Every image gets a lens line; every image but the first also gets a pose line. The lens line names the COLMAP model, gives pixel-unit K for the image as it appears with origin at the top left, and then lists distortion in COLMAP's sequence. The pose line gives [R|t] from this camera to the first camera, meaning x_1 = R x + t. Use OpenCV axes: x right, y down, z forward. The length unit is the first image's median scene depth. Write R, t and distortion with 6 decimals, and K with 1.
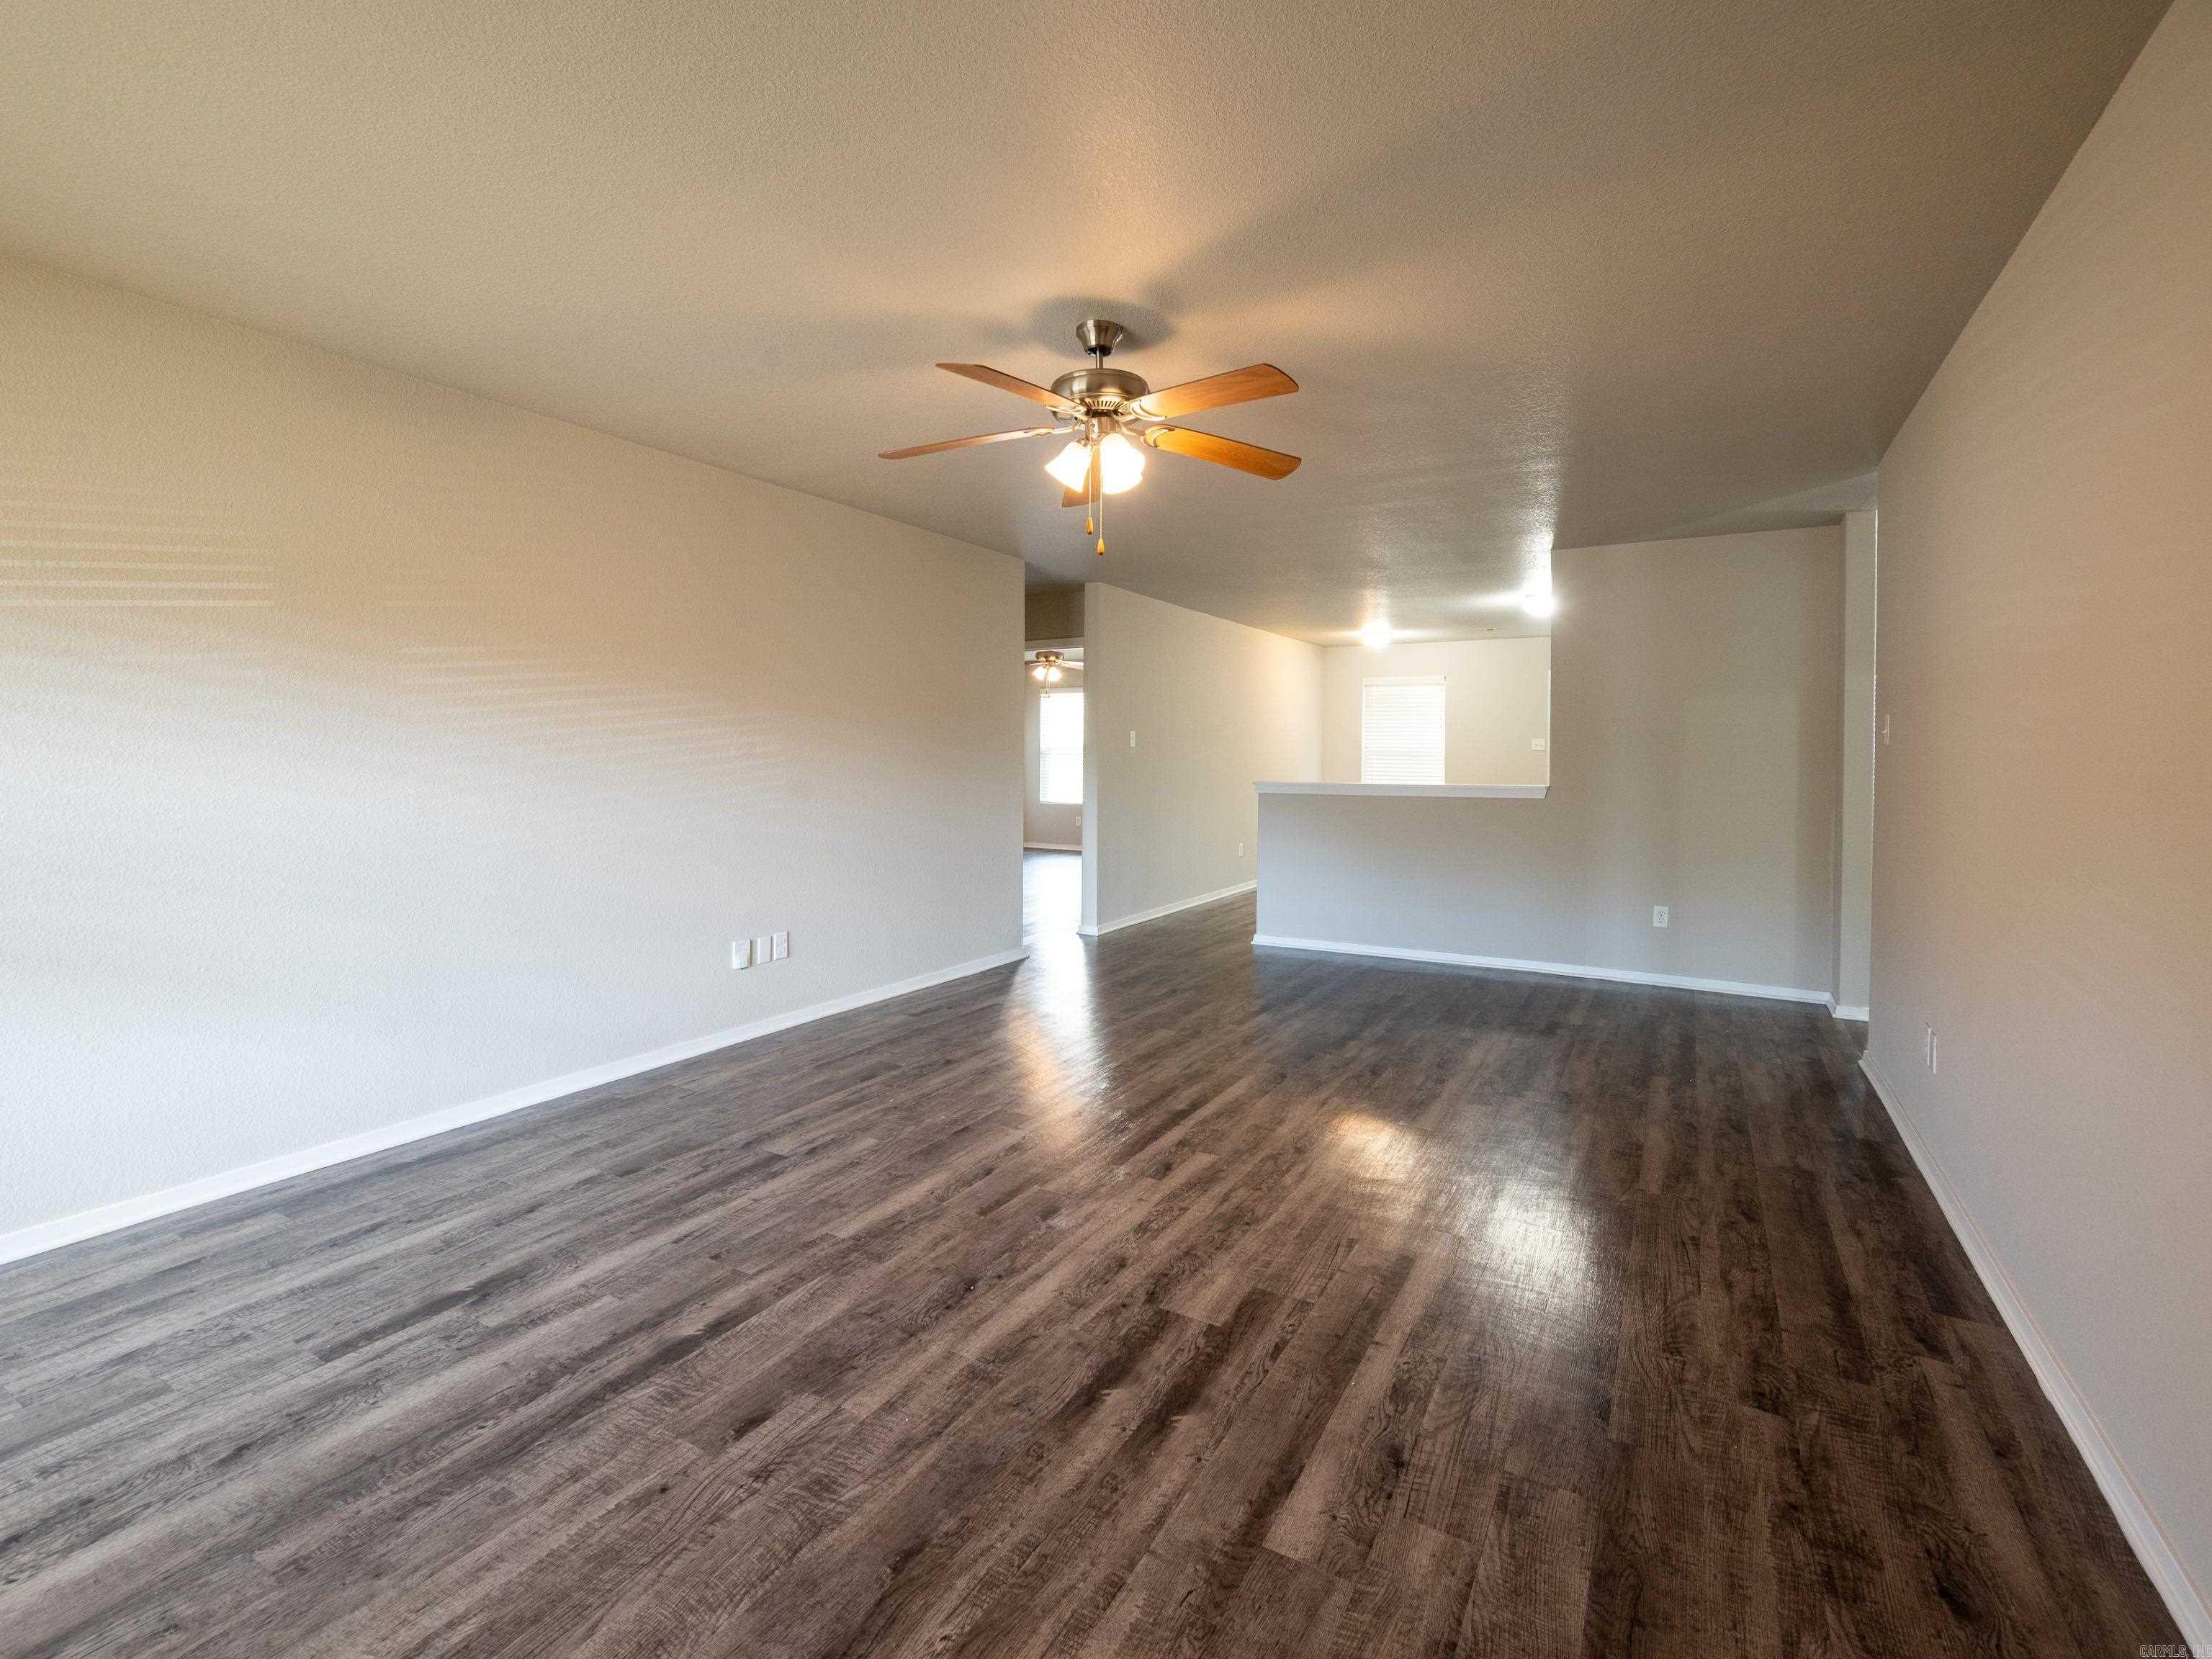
lens RADIAL K [[1009.3, 0, 1085.1], [0, 1009.3, 822.7], [0, 0, 1]] dist [-0.001715, -0.000253]
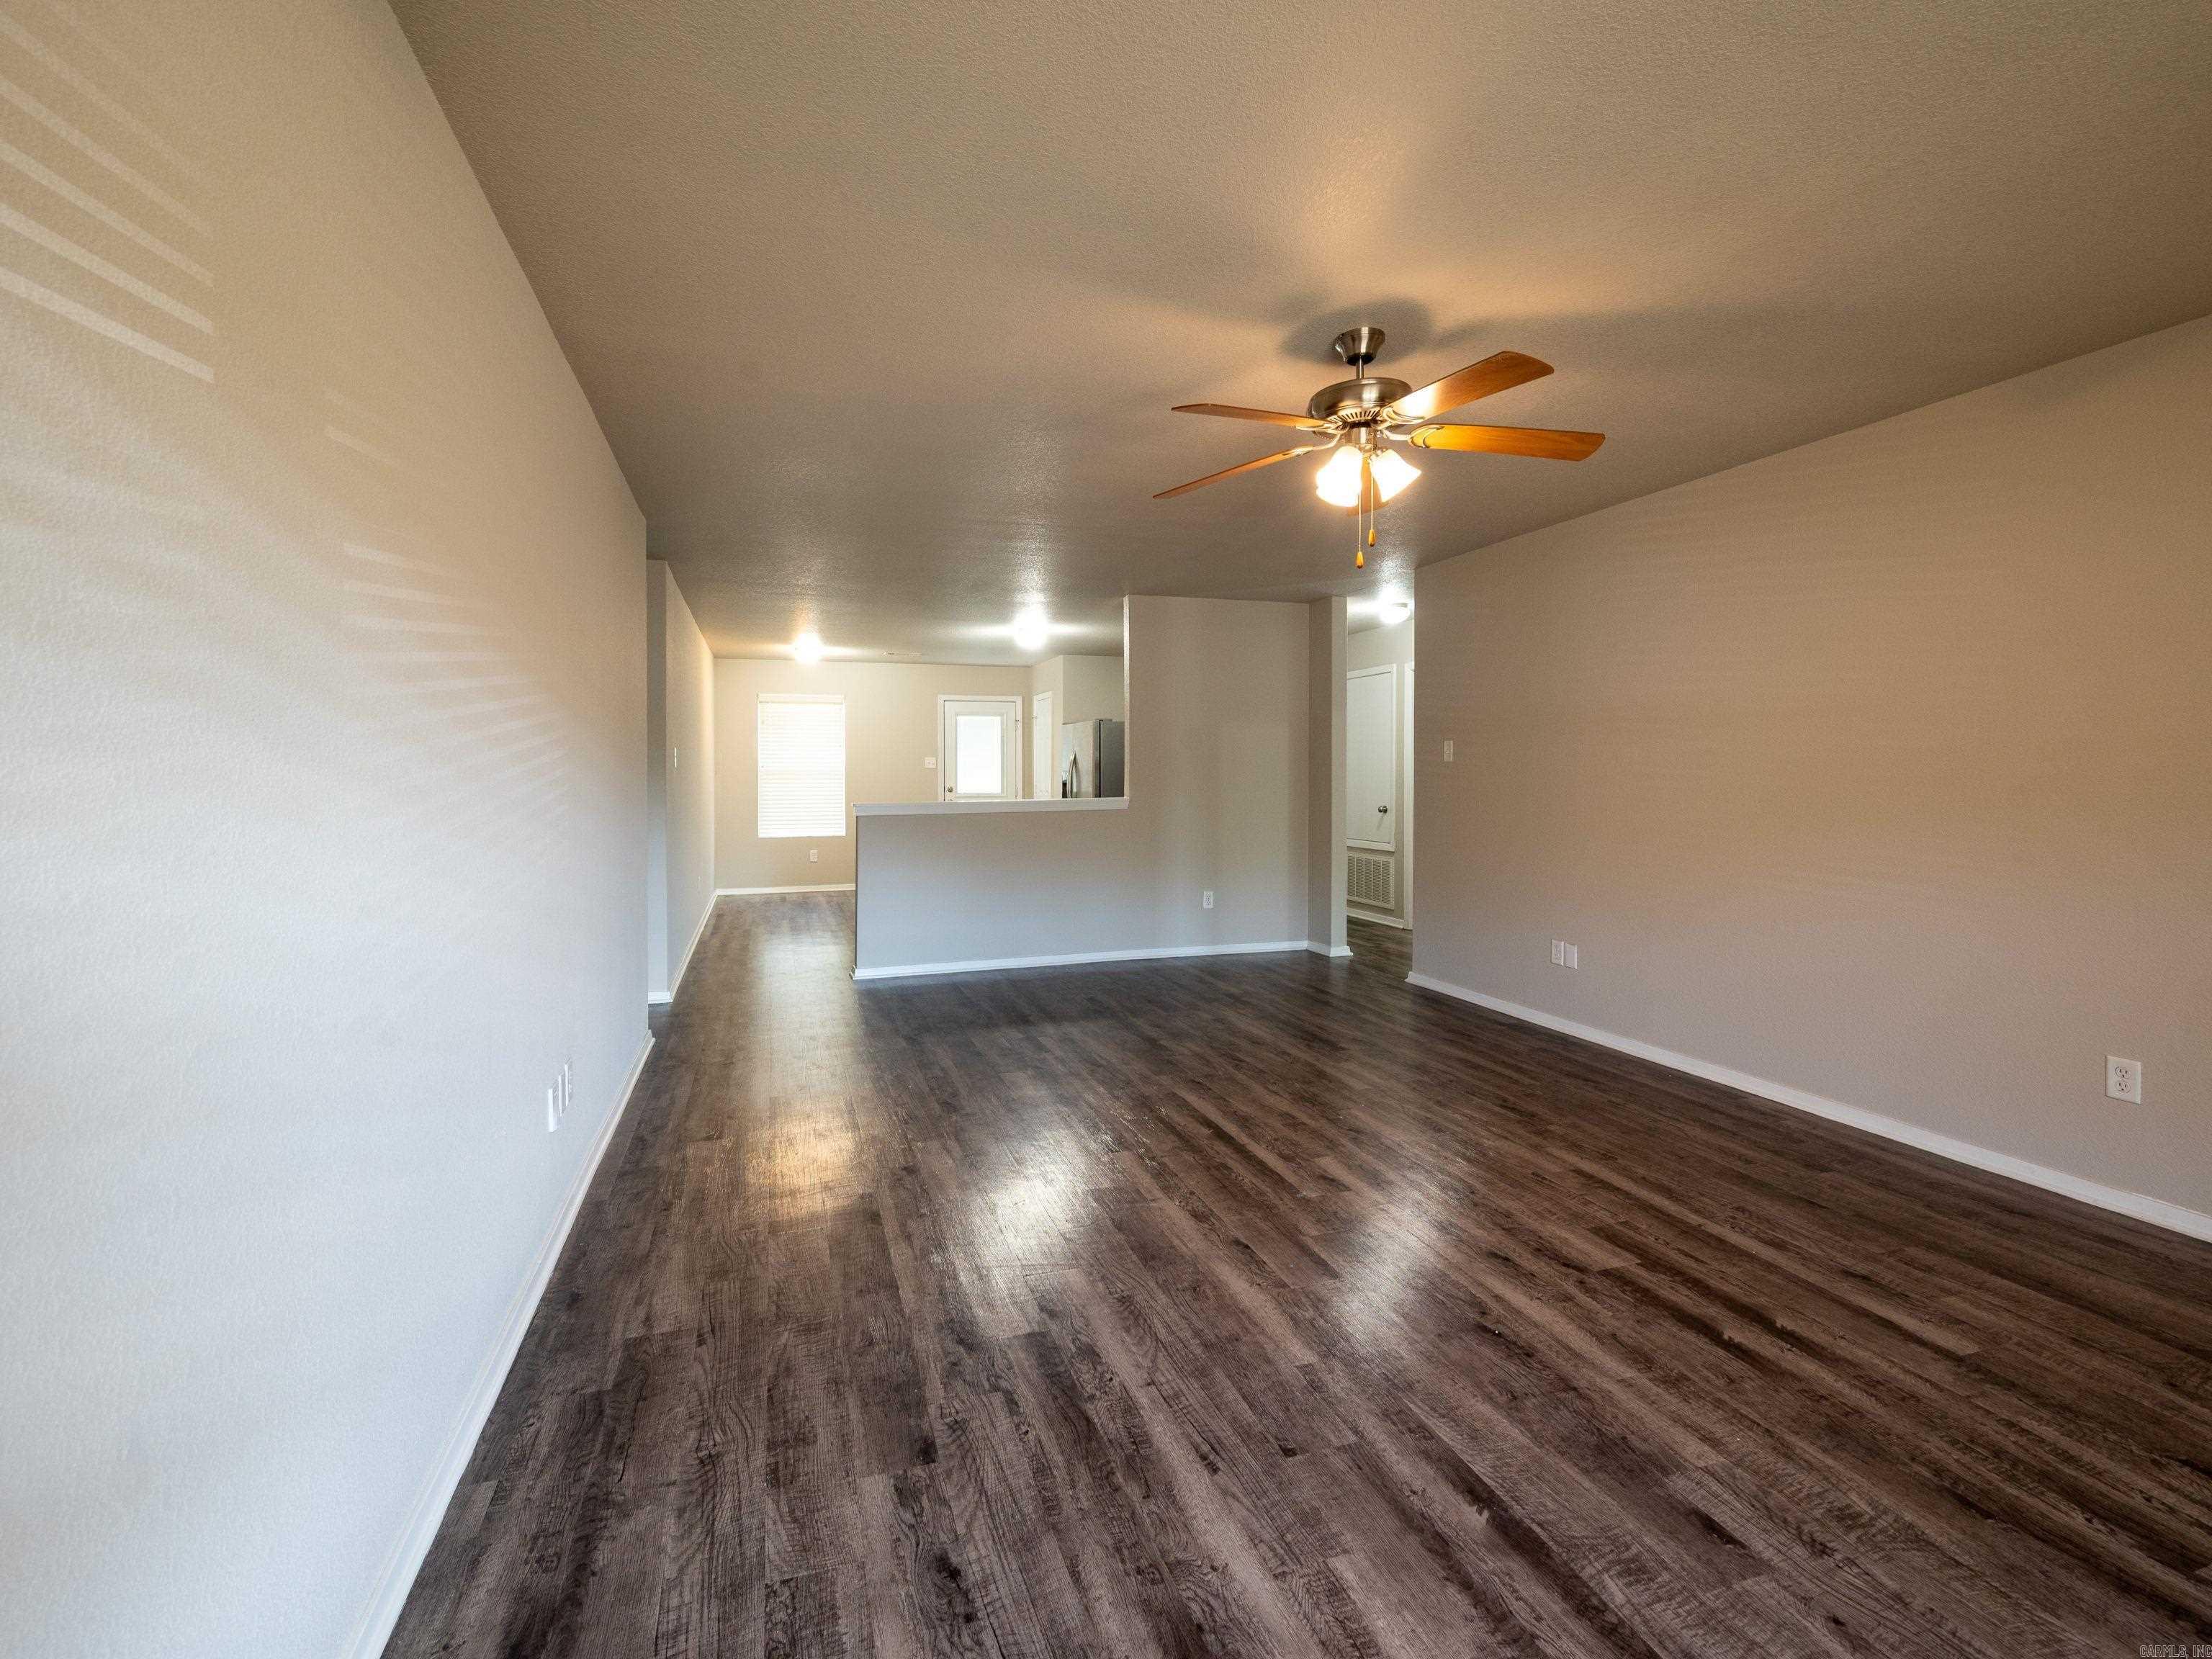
lens RADIAL K [[1009.3, 0, 1087.8], [0, 1009.3, 833.2], [0, 0, 1]] dist [-0.001715, -0.000253]
pose [[0.669496, -0.055077, 0.740771, -1.043759], [0.061901, 0.997915, 0.018251, -0.048373], [-0.740232, 0.033635, 0.671509, 0.629551]]
